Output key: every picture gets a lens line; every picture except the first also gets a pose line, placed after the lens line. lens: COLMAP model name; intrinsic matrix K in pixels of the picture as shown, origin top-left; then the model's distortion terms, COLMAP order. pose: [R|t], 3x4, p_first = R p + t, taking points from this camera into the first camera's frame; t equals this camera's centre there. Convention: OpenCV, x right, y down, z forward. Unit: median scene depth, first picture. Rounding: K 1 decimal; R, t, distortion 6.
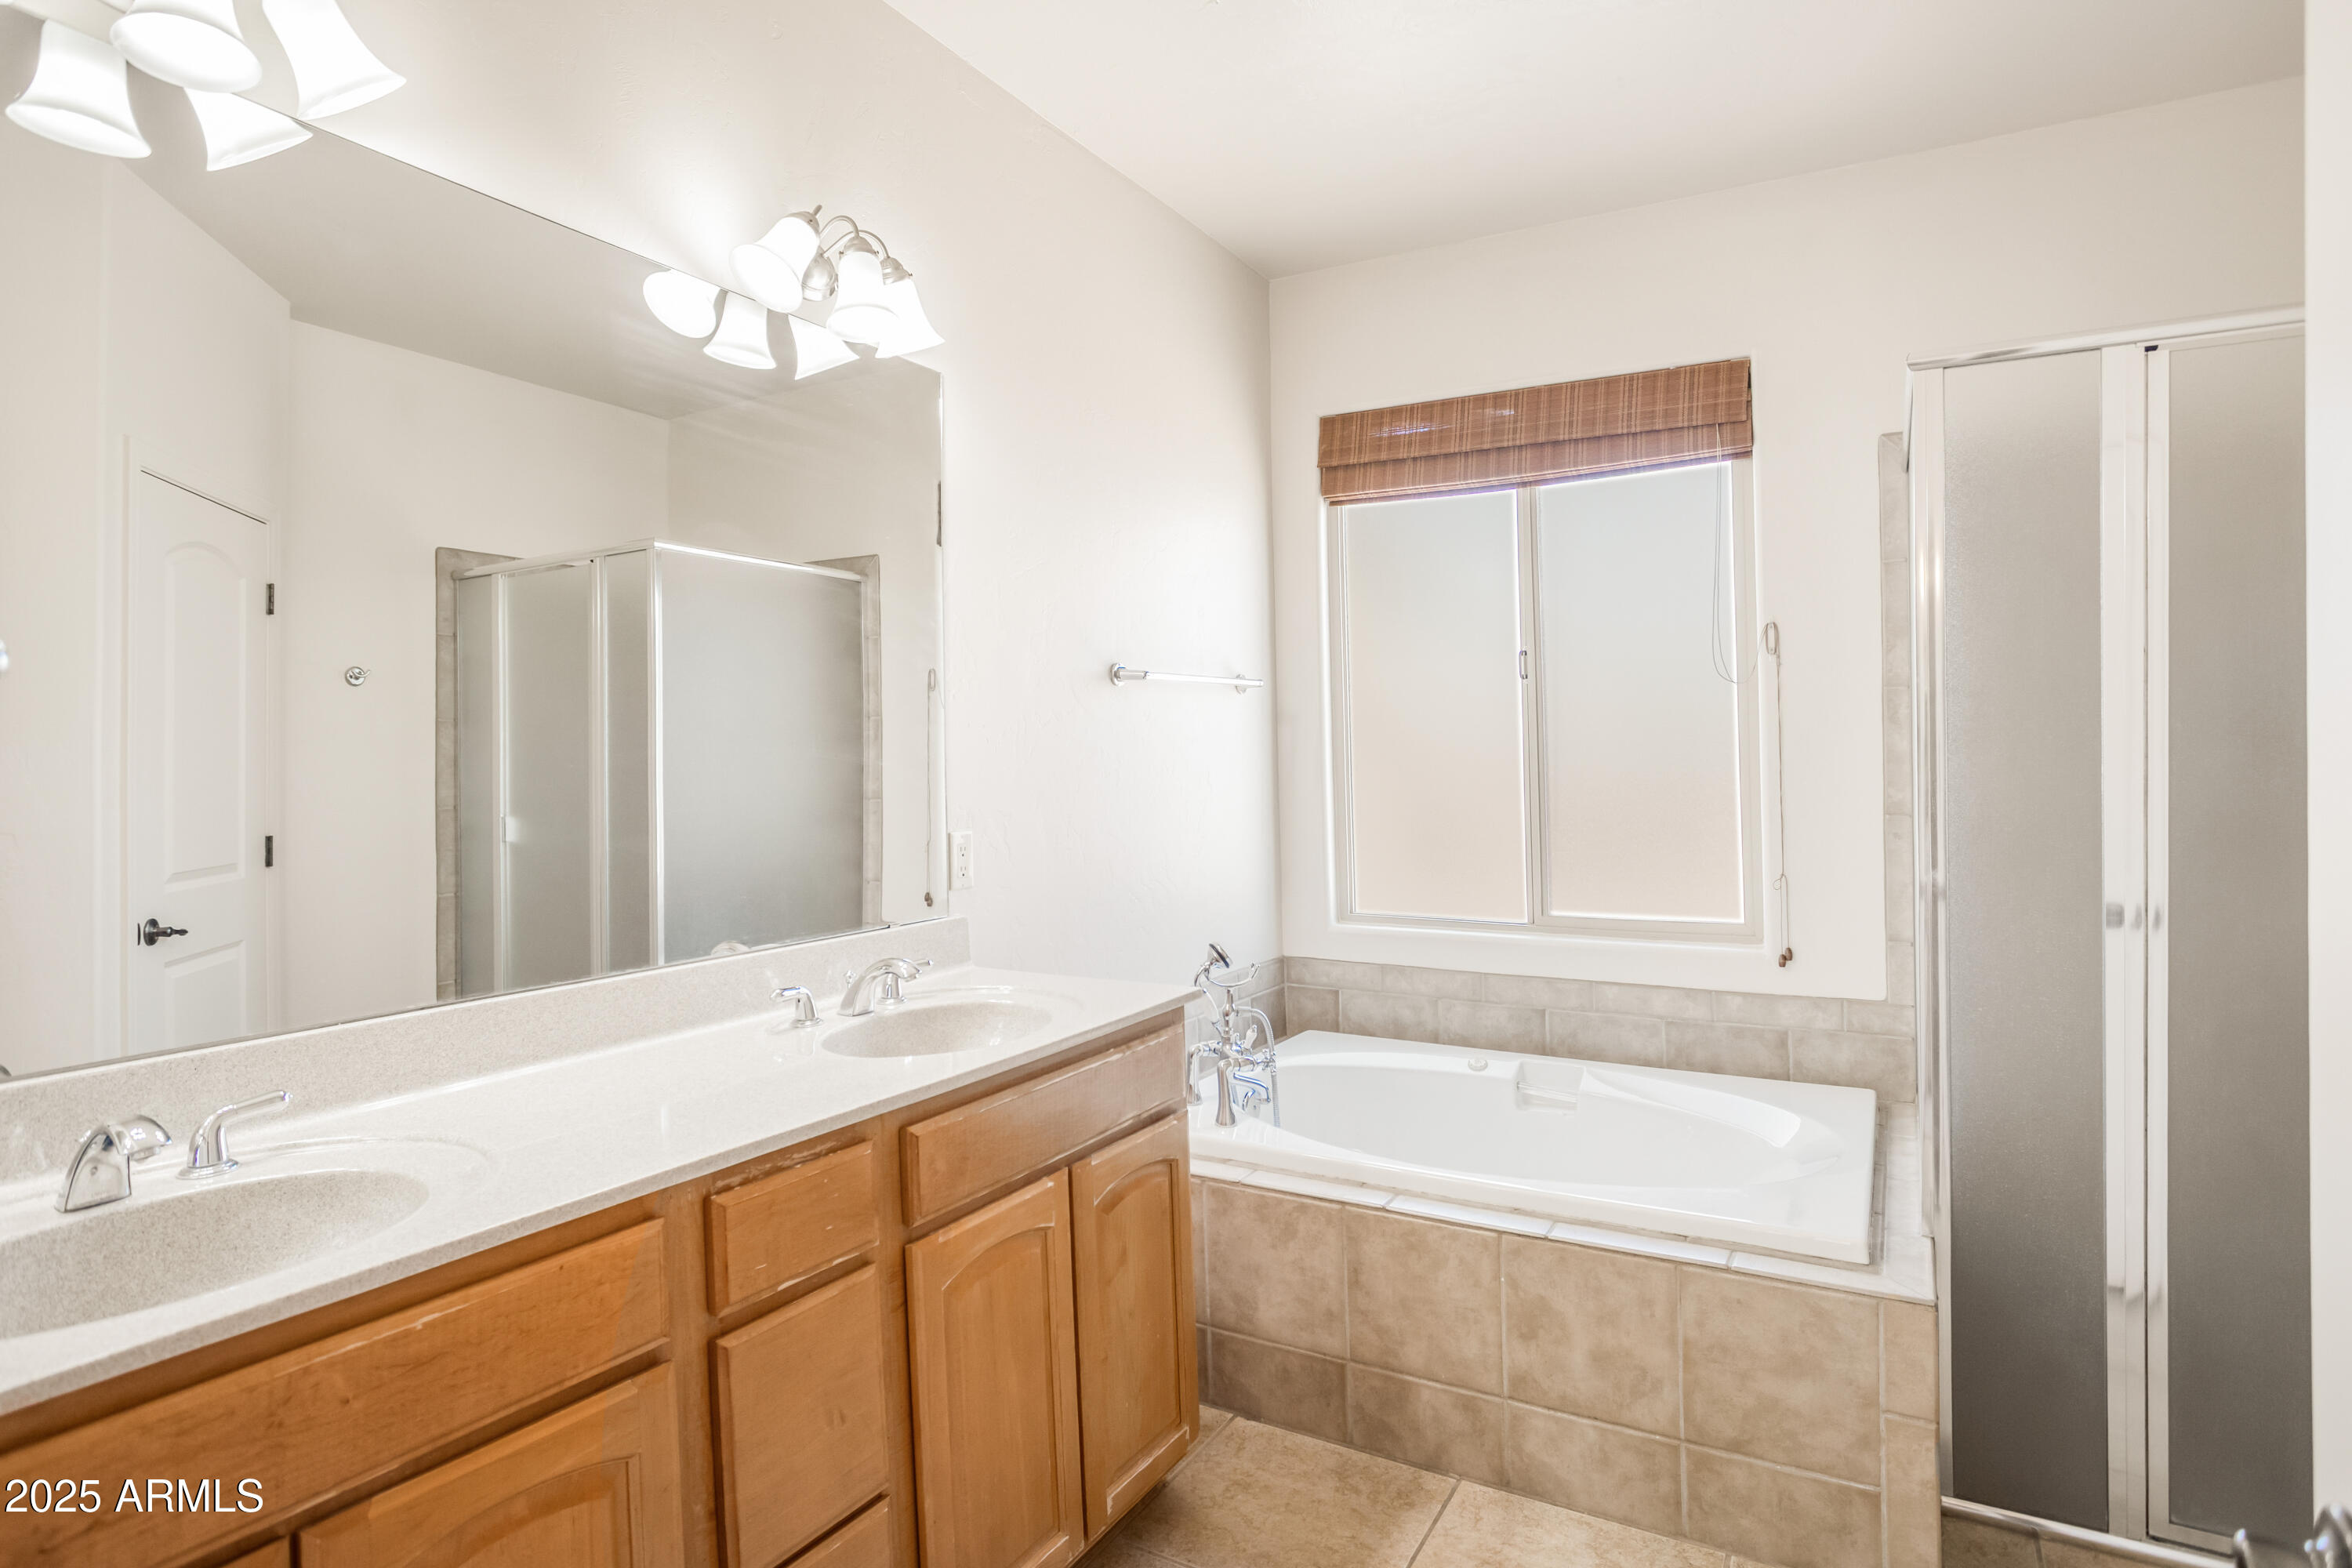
lens RADIAL K [[1182.3, 0, 1203.9], [0, 1182.3, 775.8], [0, 0, 1]] dist [-0.021652, 0.000263]
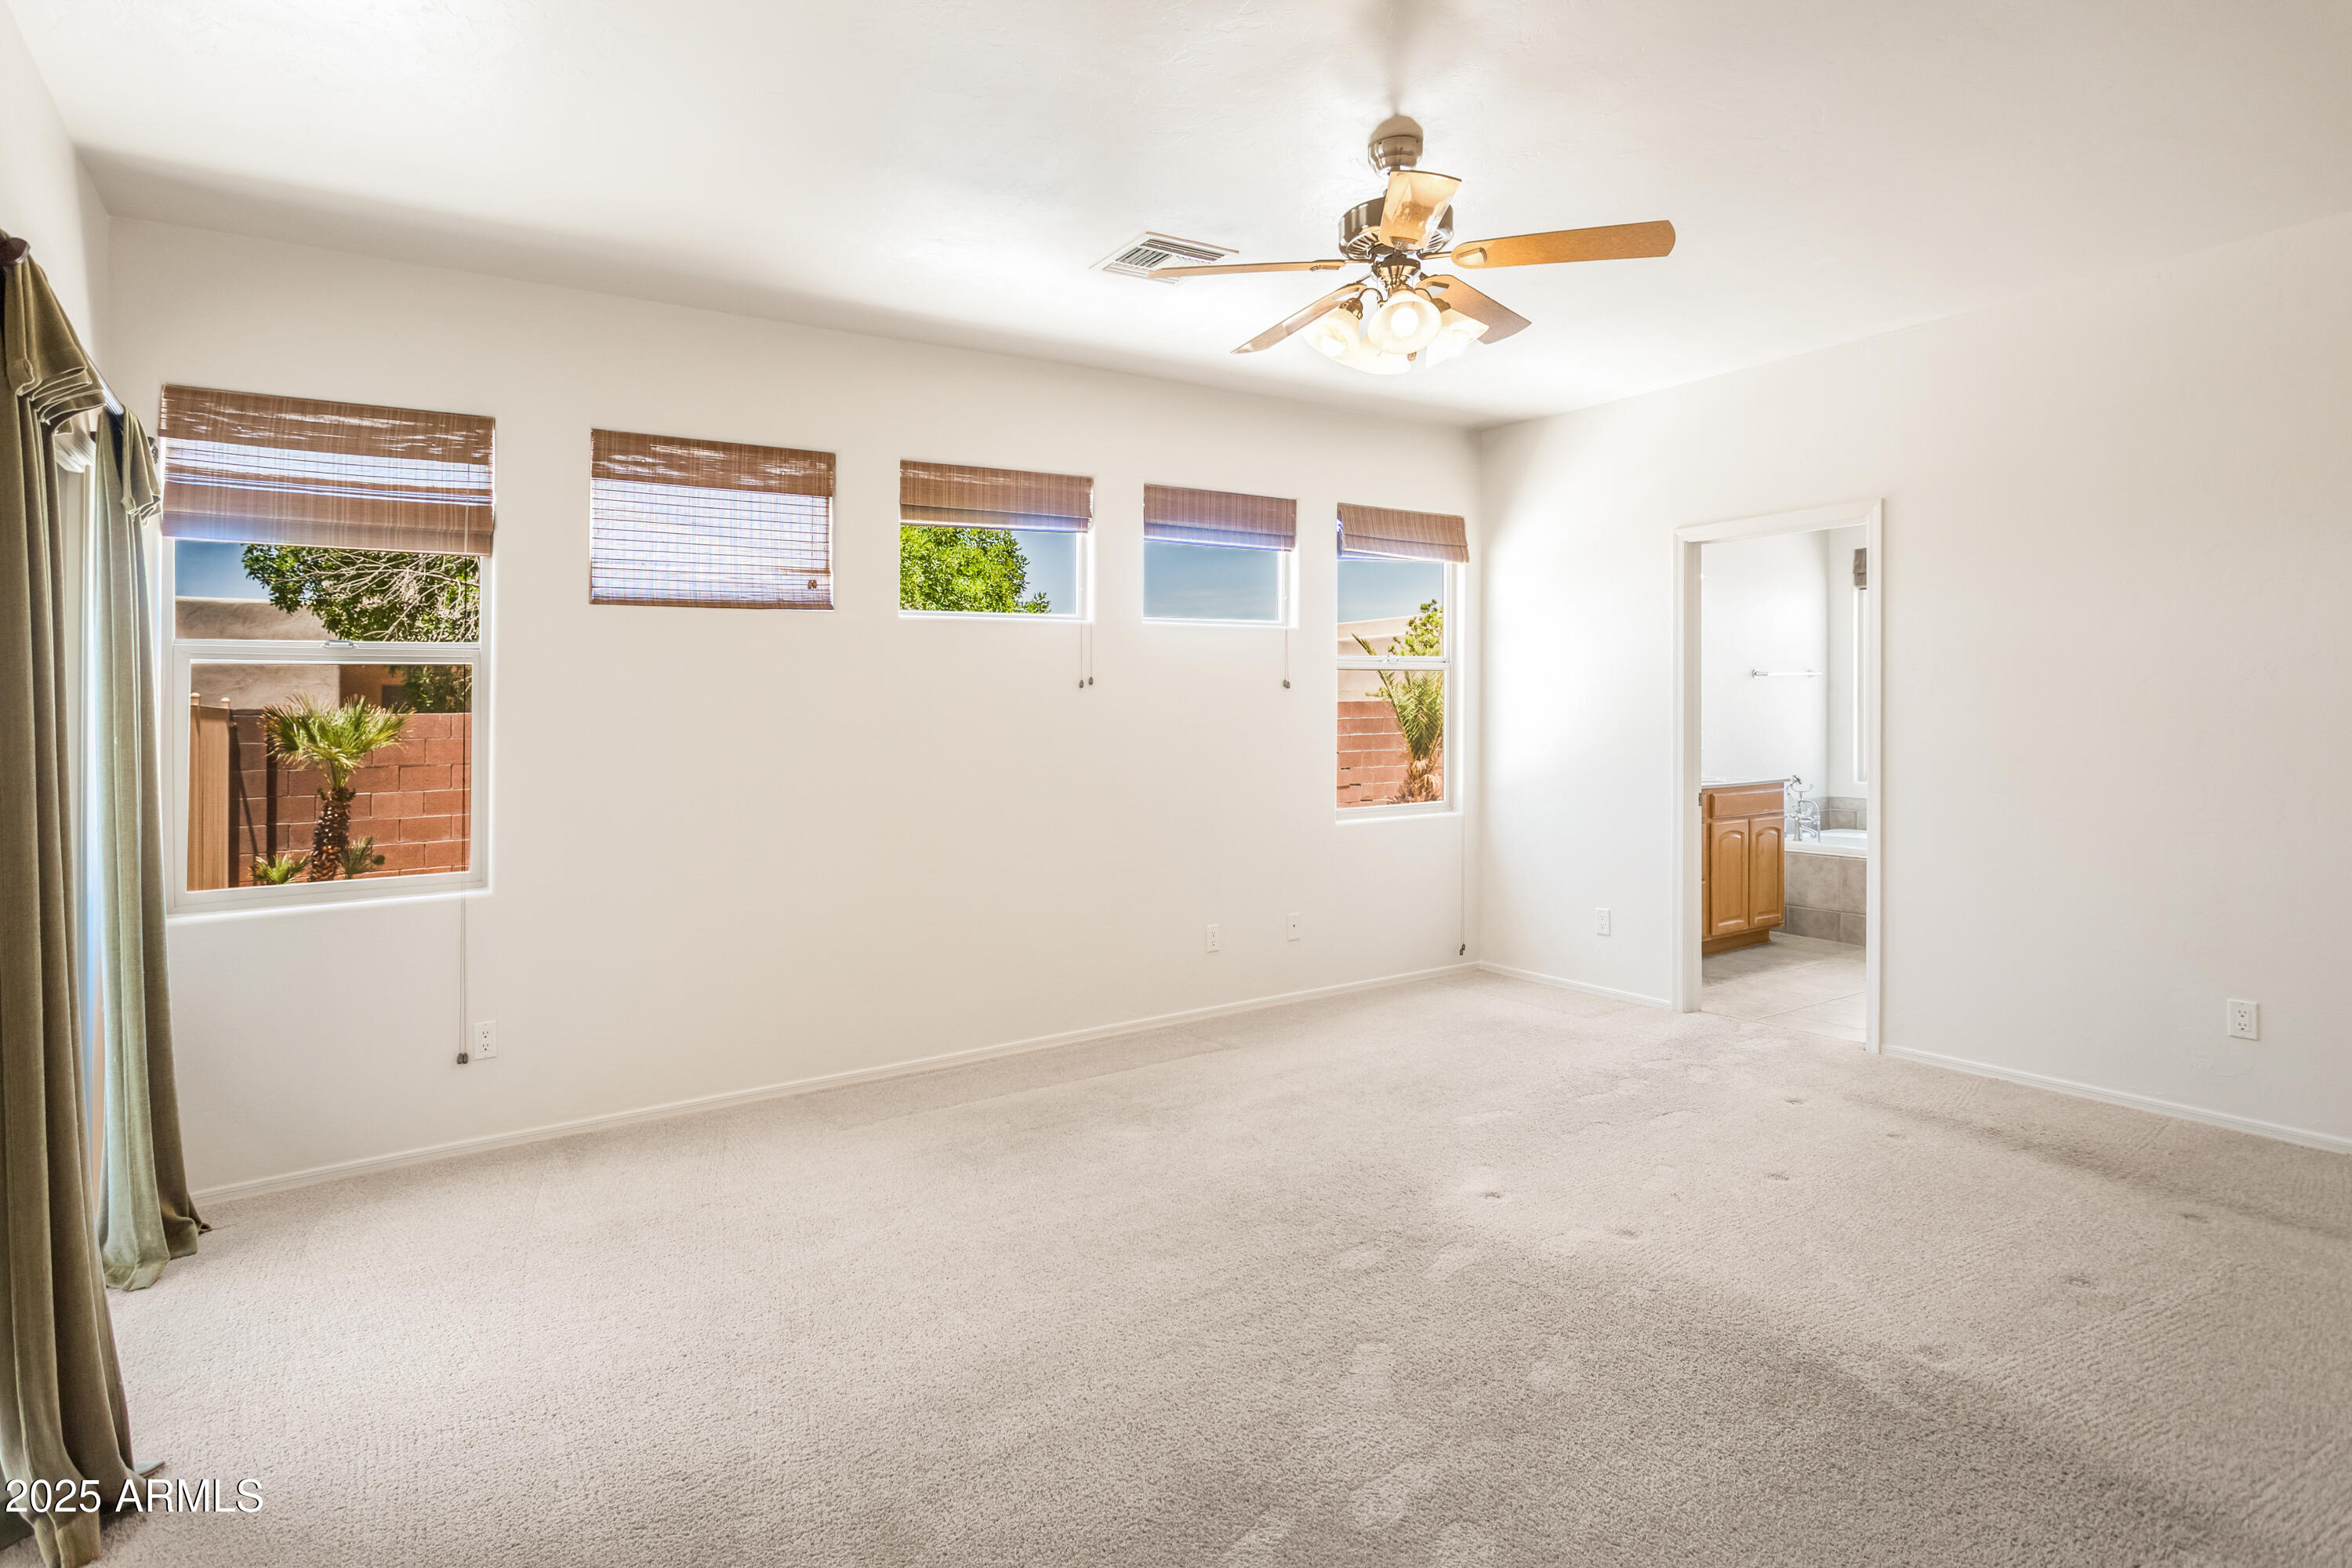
lens RADIAL K [[1182.3, 0, 1203.9], [0, 1182.3, 775.8], [0, 0, 1]] dist [-0.021652, 0.000263]
pose [[0.898969, 0.033447, -0.436732, -0.035454], [-0.012793, 0.998660, 0.050149, 0.031991], [0.437824, -0.039496, 0.898193, -2.172978]]
